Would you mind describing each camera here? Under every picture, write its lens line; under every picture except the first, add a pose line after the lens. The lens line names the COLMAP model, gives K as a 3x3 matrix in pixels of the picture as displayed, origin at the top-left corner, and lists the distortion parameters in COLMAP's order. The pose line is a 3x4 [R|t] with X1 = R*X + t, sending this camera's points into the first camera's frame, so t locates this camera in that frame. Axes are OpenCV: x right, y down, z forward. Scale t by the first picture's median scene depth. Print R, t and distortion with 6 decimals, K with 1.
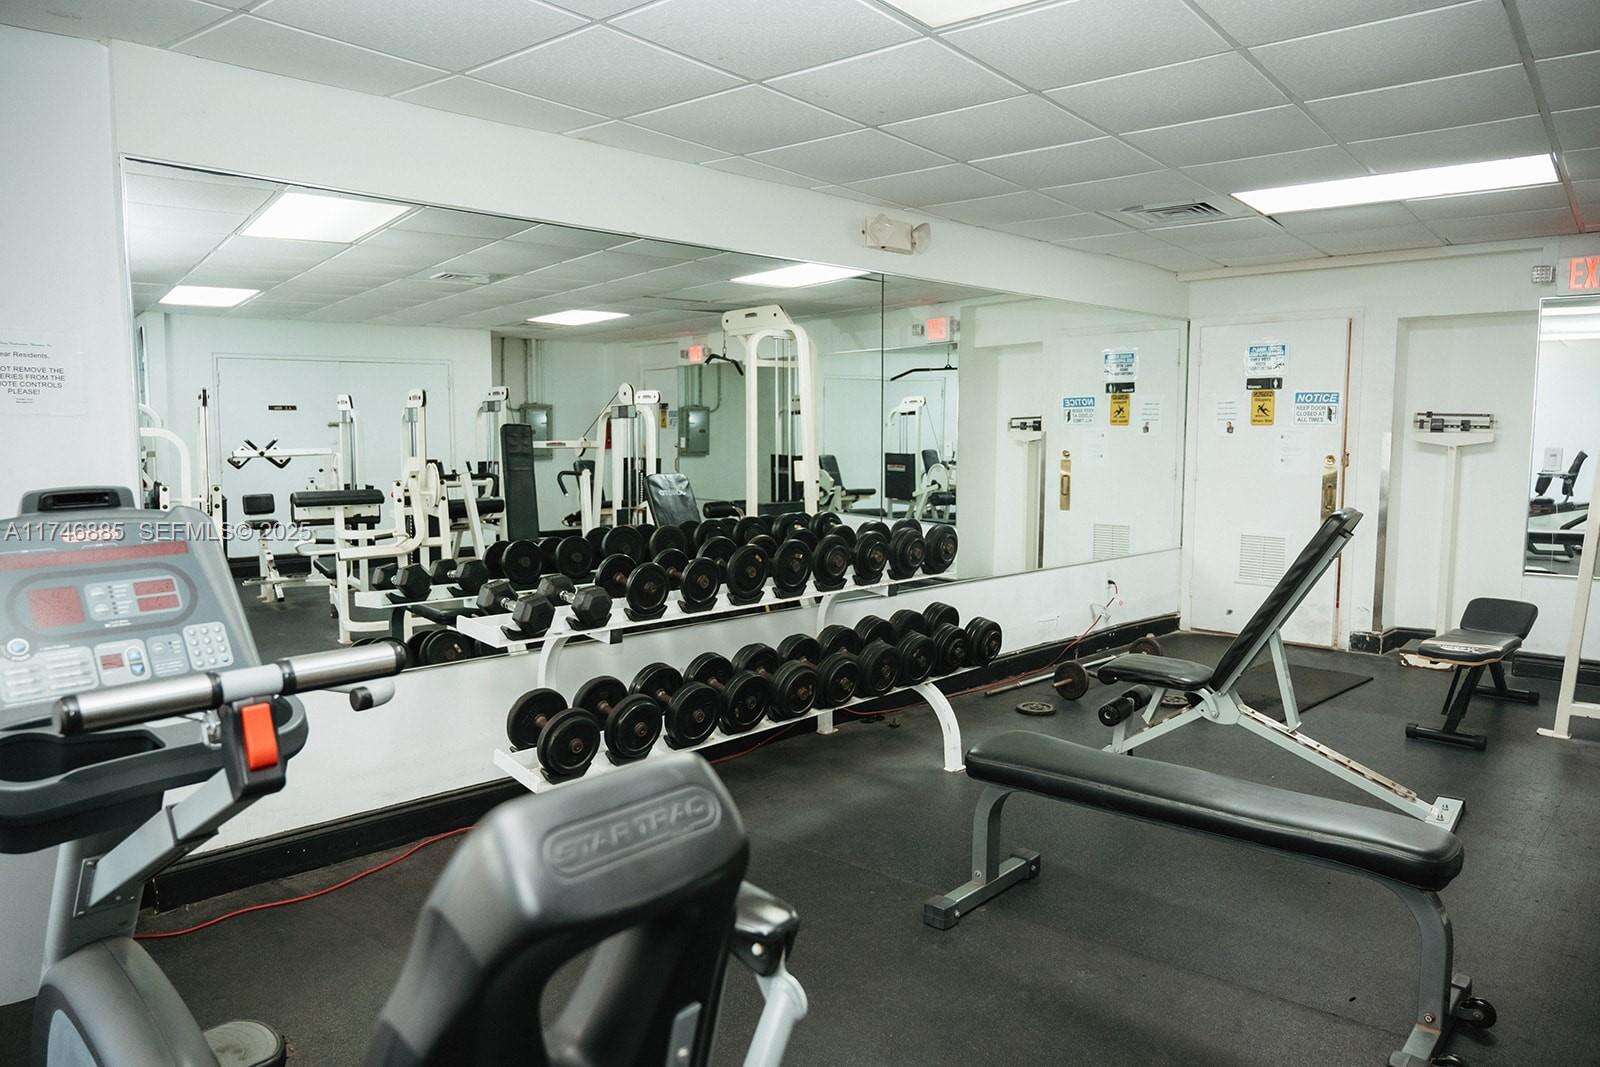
lens RADIAL K [[1070.6, 0, 806.1], [0, 1070.6, 533.6], [0, 0, 1]] dist [-0.010092, 0.005696]
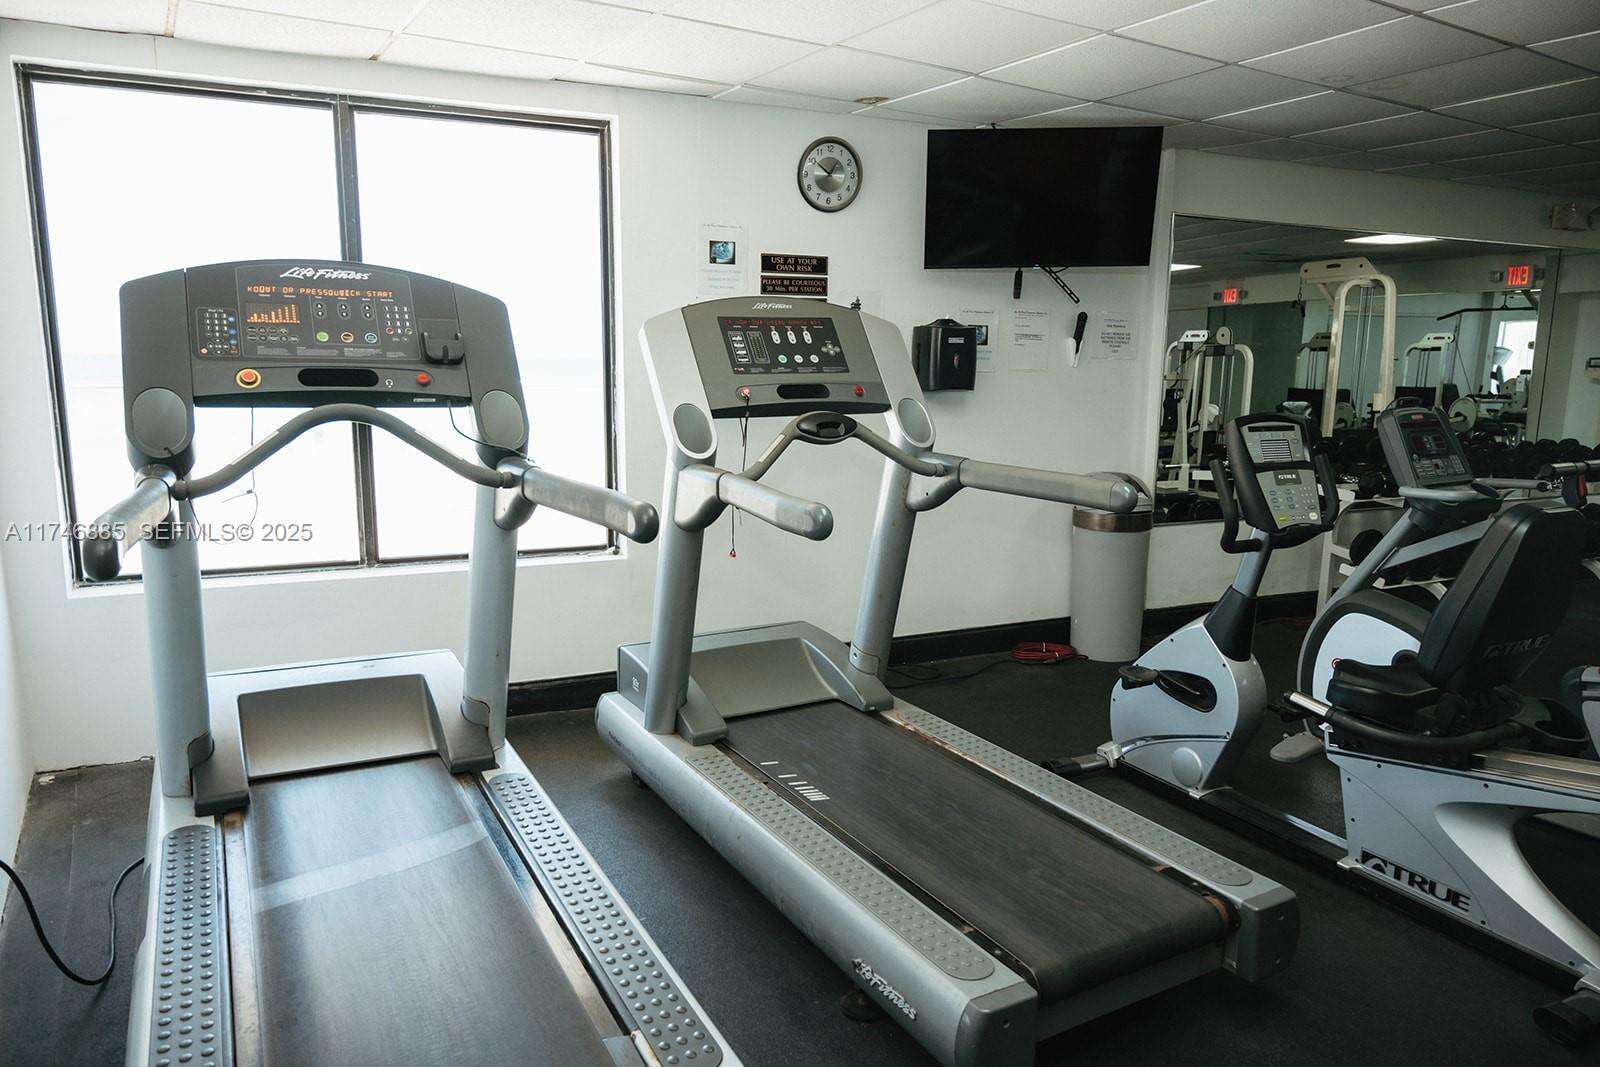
lens RADIAL K [[1070.6, 0, 790.0], [0, 1070.6, 545.2], [0, 0, 1]] dist [-0.010092, 0.005696]
pose [[0.941364, 0.067474, -0.330576, -0.271885], [-0.041711, 0.995557, 0.084424, 0.034019], [0.334803, -0.065685, 0.939996, -0.420261]]
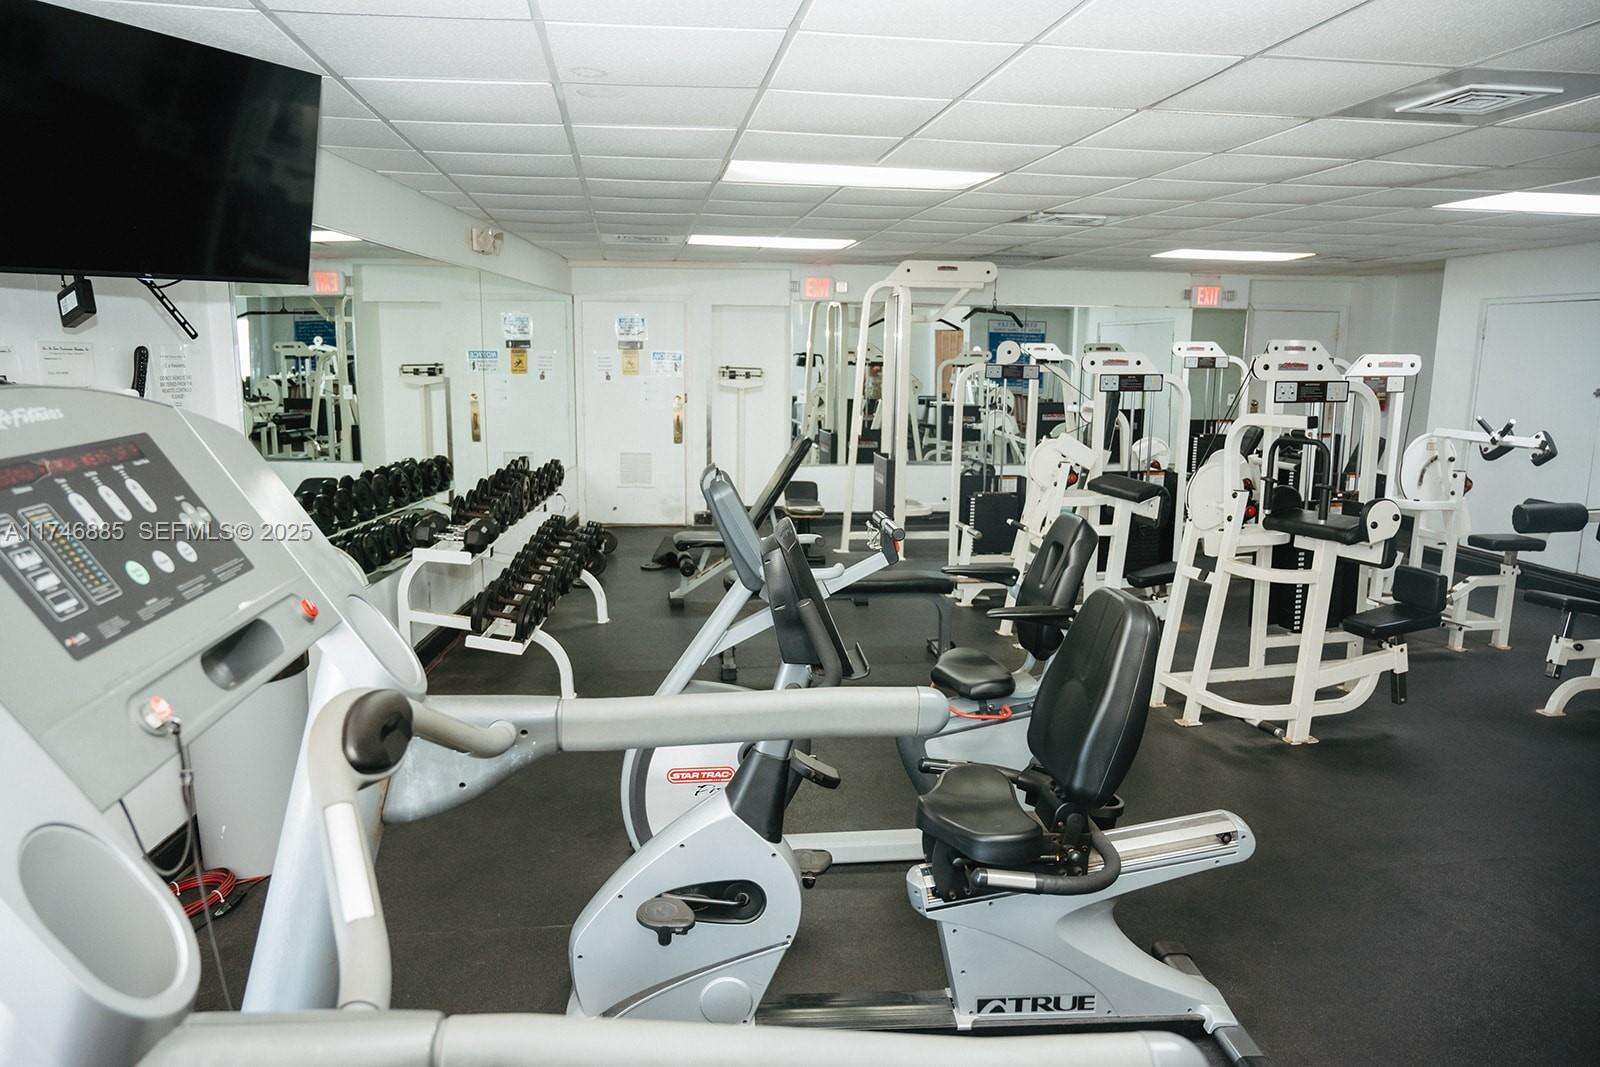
lens RADIAL K [[1070.6, 0, 799.8], [0, 1070.6, 537.6], [0, 0, 1]] dist [-0.010092, 0.005696]
pose [[0.678974, -0.120019, 0.724286, -0.496985], [0.060248, 0.992328, 0.107957, -0.027825], [-0.731686, -0.029663, 0.680996, -0.143983]]
